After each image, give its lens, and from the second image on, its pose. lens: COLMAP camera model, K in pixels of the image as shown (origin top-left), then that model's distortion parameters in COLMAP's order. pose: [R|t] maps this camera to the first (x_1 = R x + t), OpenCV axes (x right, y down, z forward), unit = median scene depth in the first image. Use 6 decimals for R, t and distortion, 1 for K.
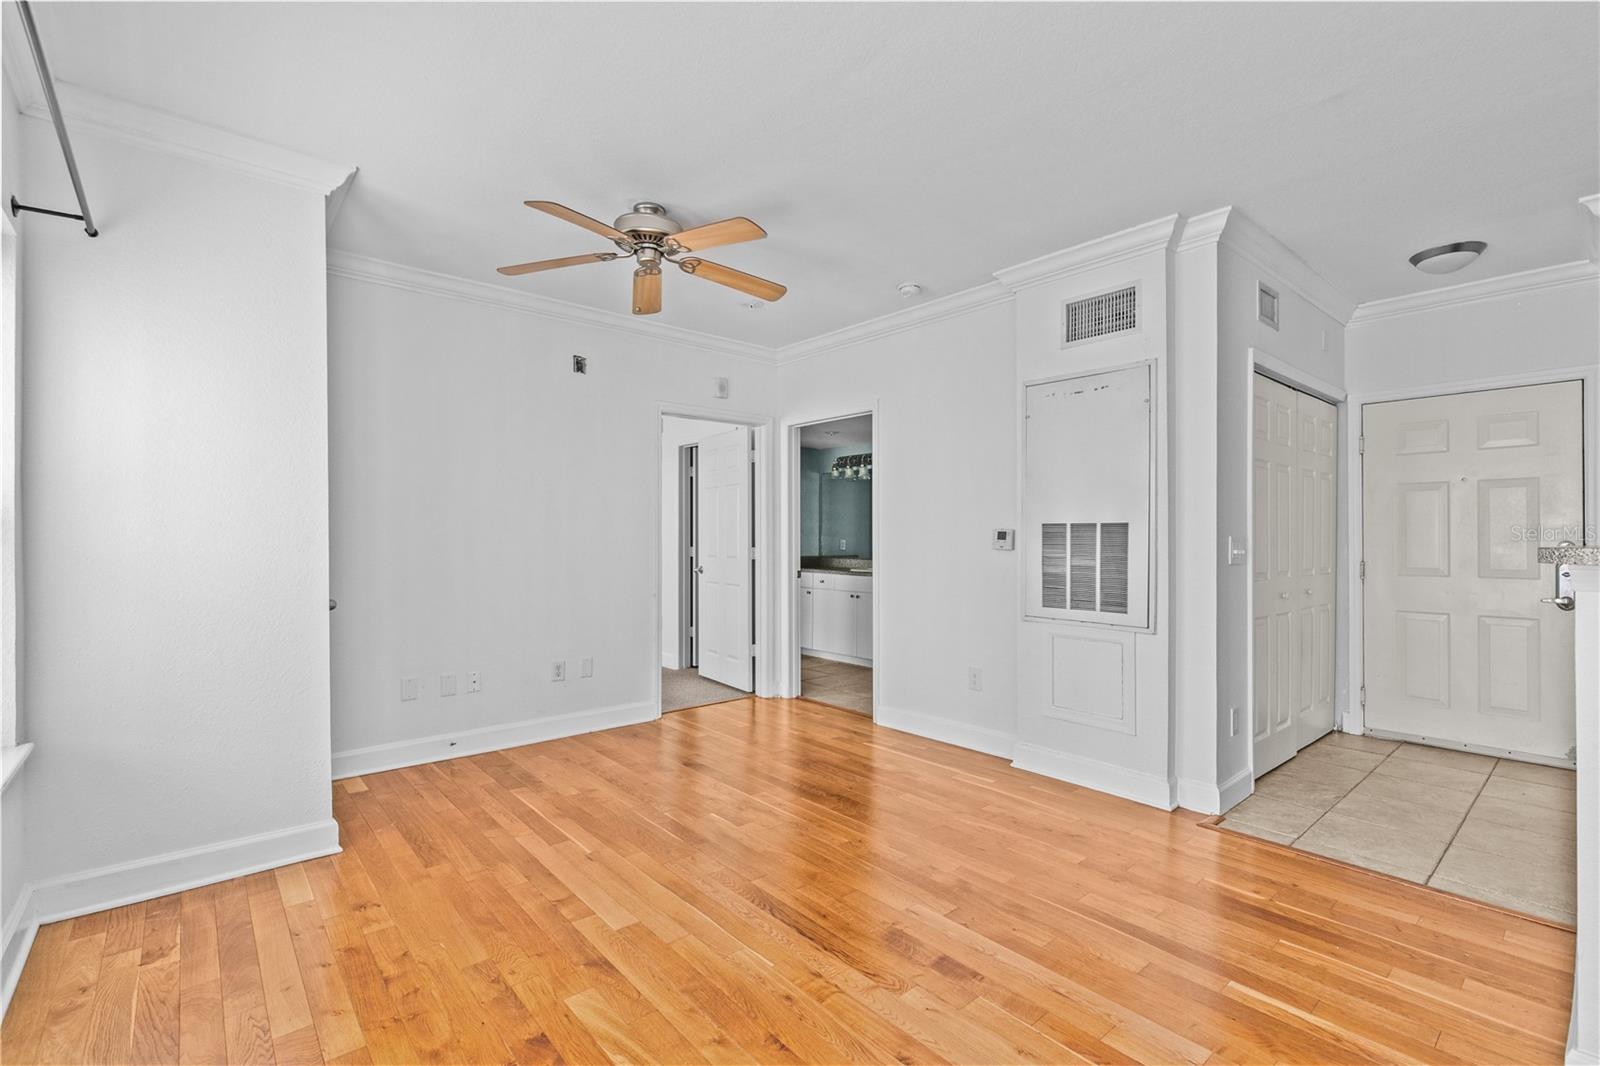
lens RADIAL K [[714.2, 0, 803.3], [0, 714.2, 532.9], [0, 0, 1]] dist [0.007579, -0.002303]
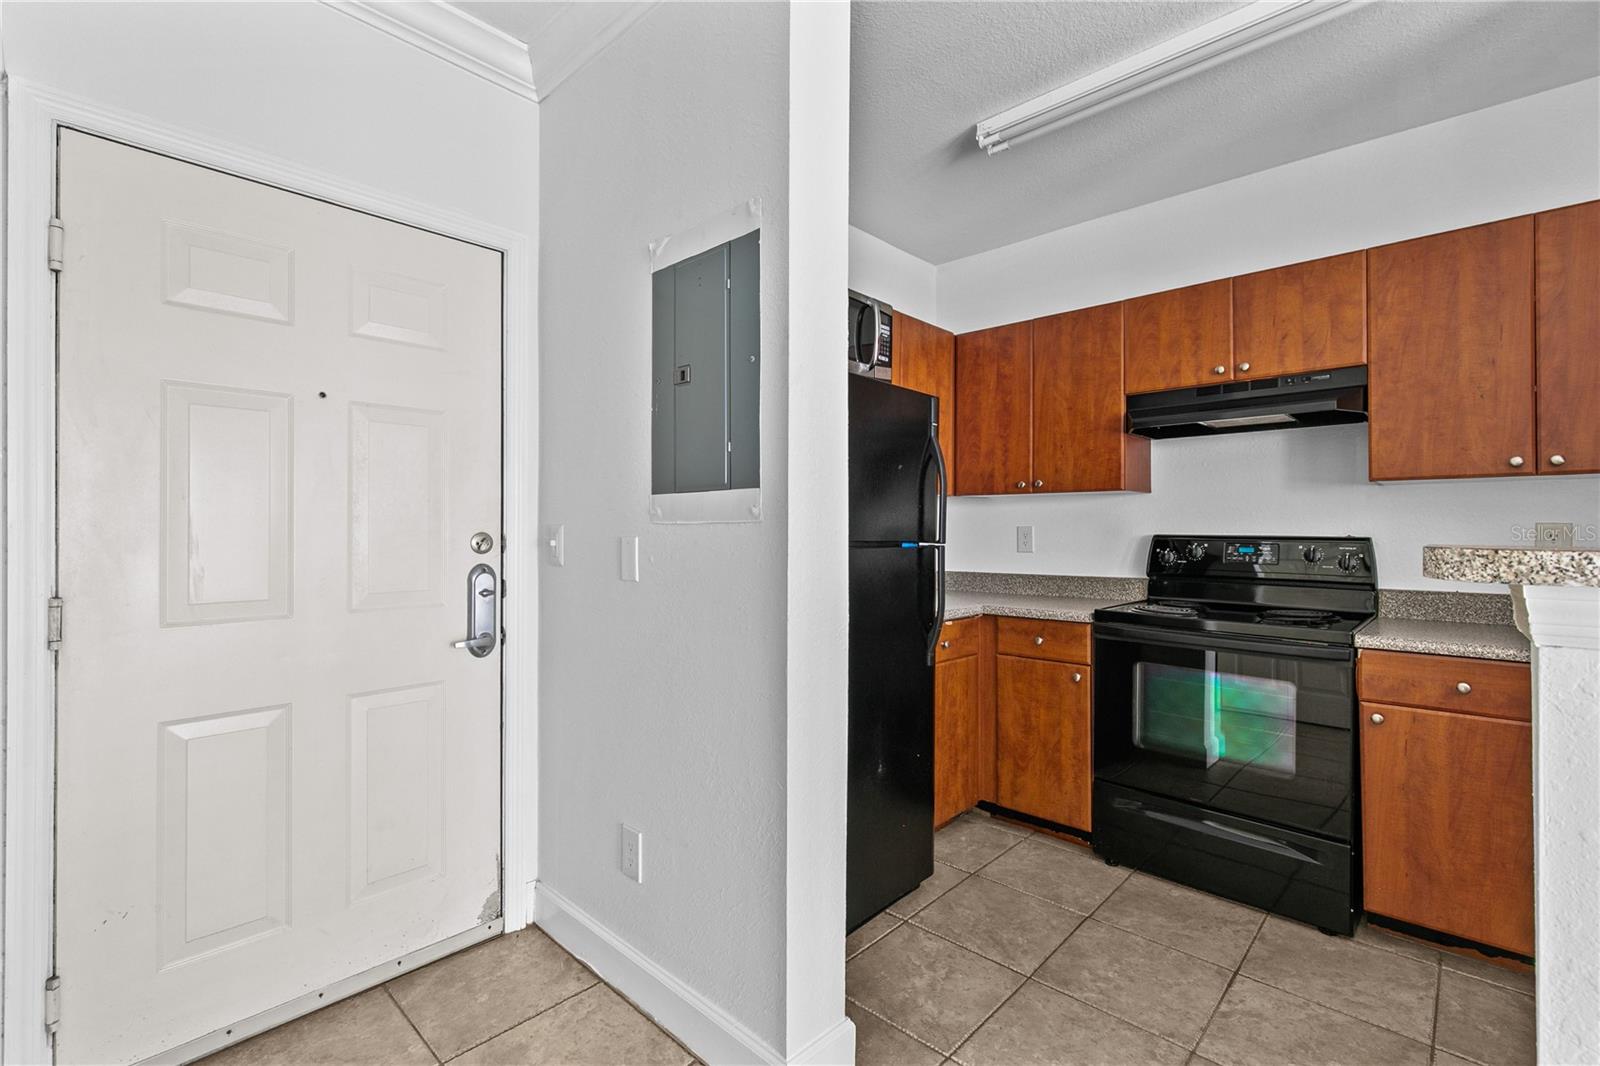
lens RADIAL K [[714.2, 0, 809.1], [0, 714.2, 525.5], [0, 0, 1]] dist [0.007579, -0.002303]
pose [[-0.111438, 0.003324, 0.993766, 0.509844], [-0.007625, 0.999962, -0.004200, 0.006479], [-0.993742, -0.008045, -0.111409, 0.856390]]
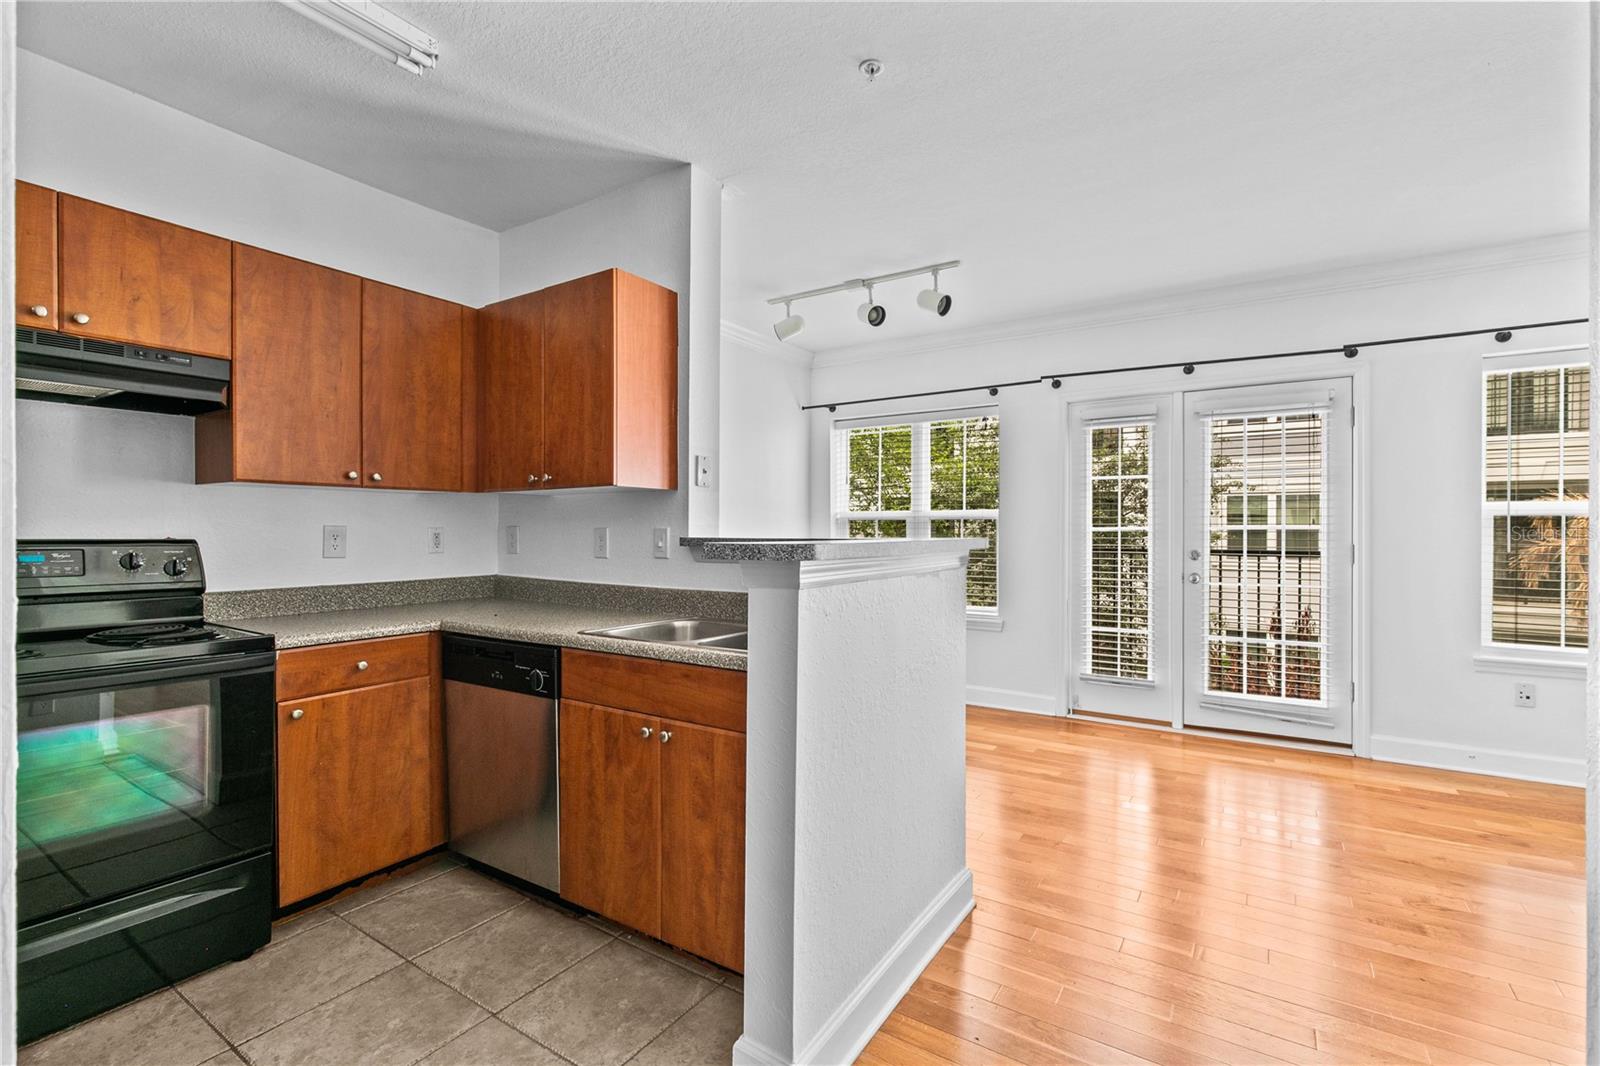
lens RADIAL K [[714.2, 0, 815.1], [0, 714.2, 534.4], [0, 0, 1]] dist [0.007579, -0.002303]
pose [[-0.957775, -0.001453, -0.287513, 0.794220], [-0.000926, 0.999998, -0.001970, 0.007043], [0.287516, -0.001620, -0.957775, 1.033211]]
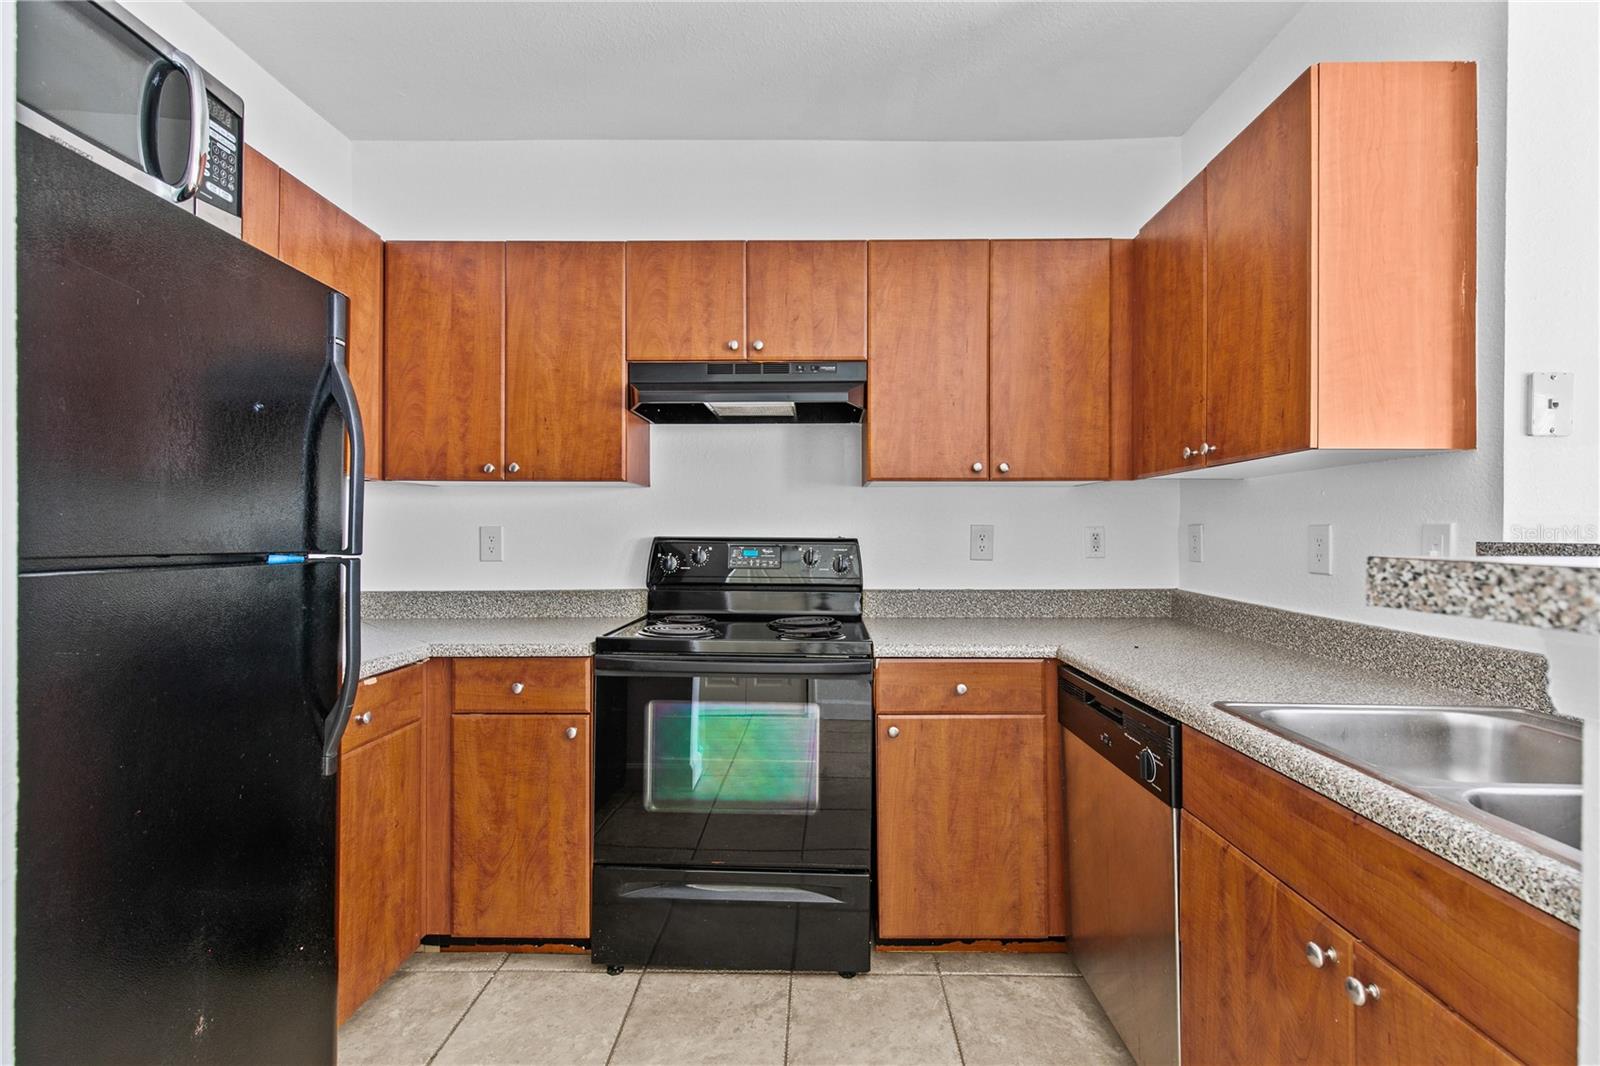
lens RADIAL K [[714.2, 0, 805.3], [0, 714.2, 531.6], [0, 0, 1]] dist [0.007579, -0.002303]
pose [[-0.747169, -0.002209, 0.664631, 0.726074], [-0.006828, 0.999967, -0.004352, 0.007483], [-0.664599, -0.007790, -0.747159, 0.784657]]
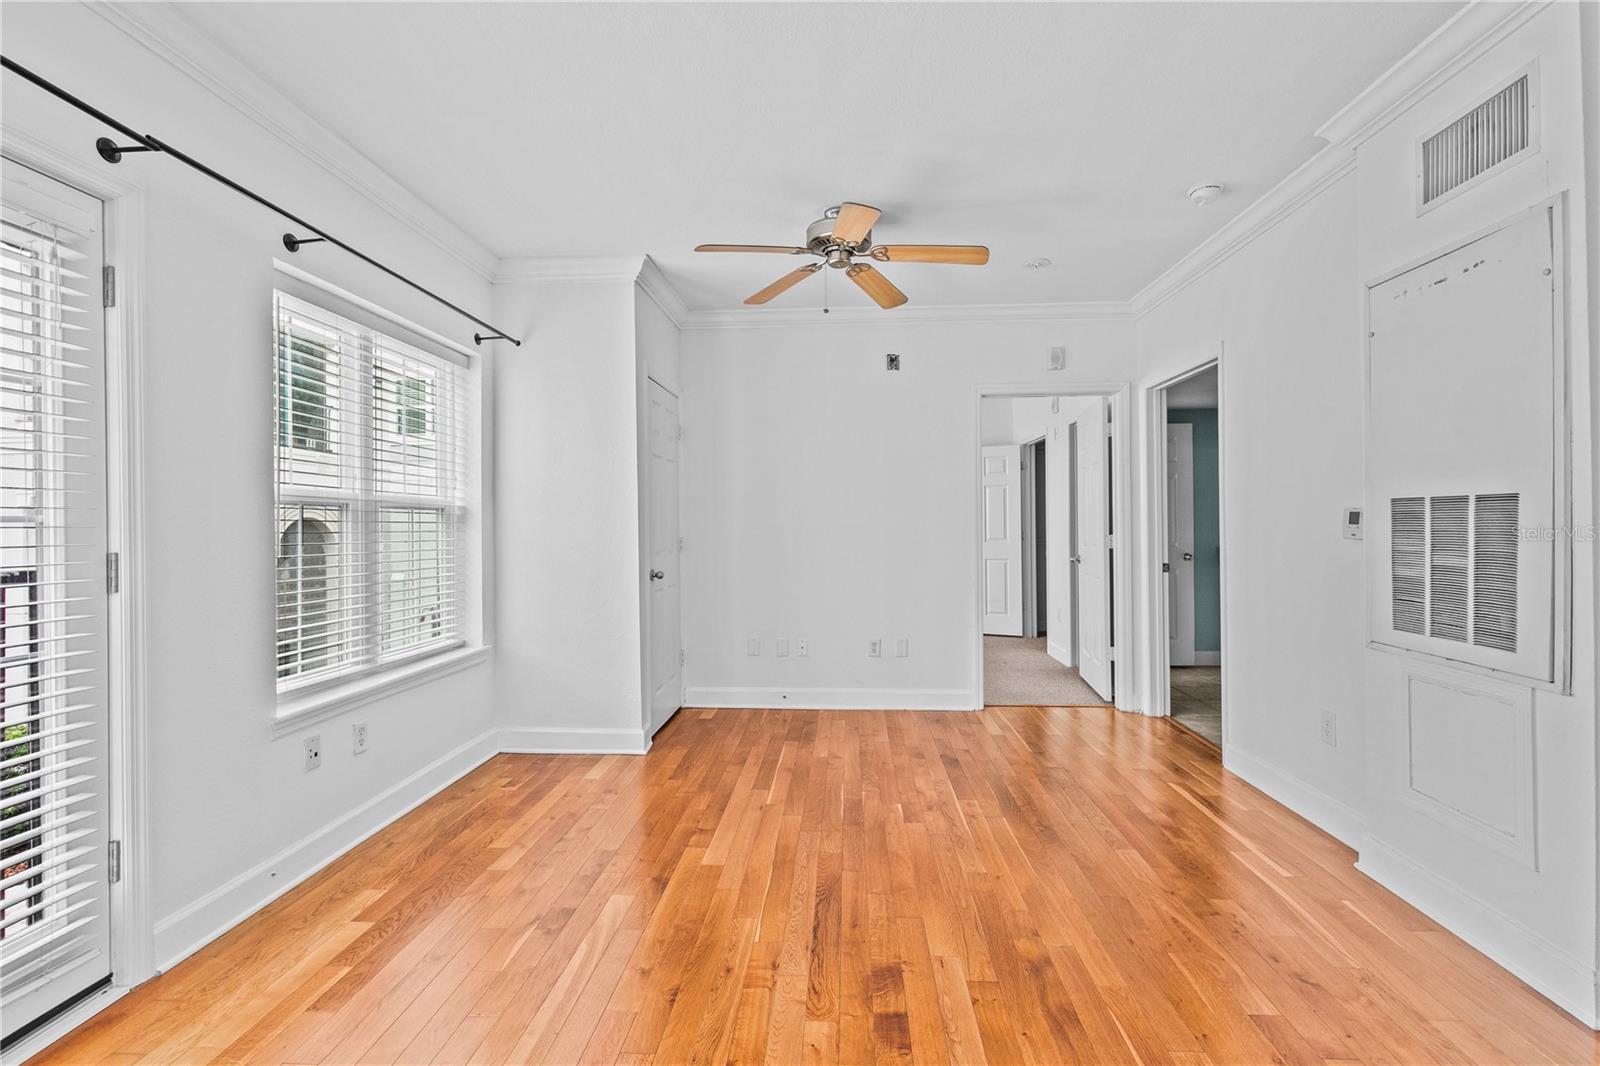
lens RADIAL K [[714.2, 0, 807.0], [0, 714.2, 520.7], [0, 0, 1]] dist [0.007579, -0.002303]
pose [[0.717271, -0.009968, -0.696723, 0.418260], [0.009850, 0.999943, -0.004166, 0.004625], [0.696725, -0.003874, 0.717328, 0.183378]]
